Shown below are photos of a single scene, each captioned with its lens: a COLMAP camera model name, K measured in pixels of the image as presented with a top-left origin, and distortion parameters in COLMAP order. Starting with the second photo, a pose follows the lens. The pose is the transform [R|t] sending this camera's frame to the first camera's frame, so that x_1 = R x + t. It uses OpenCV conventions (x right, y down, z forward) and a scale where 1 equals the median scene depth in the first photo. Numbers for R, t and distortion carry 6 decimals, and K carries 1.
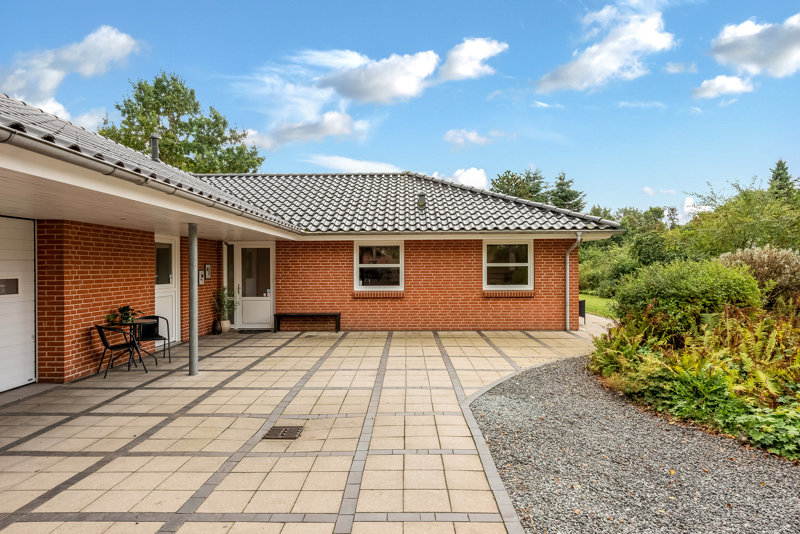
lens RADIAL K [[465.1, 0, 399.9], [0, 465.1, 266.5], [0, 0, 1]] dist [0.005956, 0.000716]
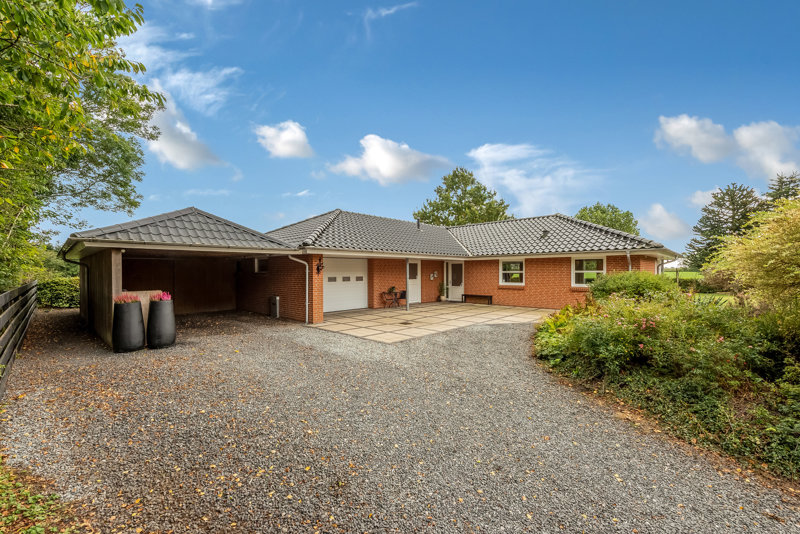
lens RADIAL K [[341.0, 0, 398.9], [0, 341.0, 269.7], [0, 0, 1]] dist [0.004170, -0.001707]
pose [[0.726484, -0.000029, -0.687184, 0.579456], [0.001865, 0.999996, 0.001930, -0.014921], [0.687181, -0.002684, 0.726481, -0.336911]]
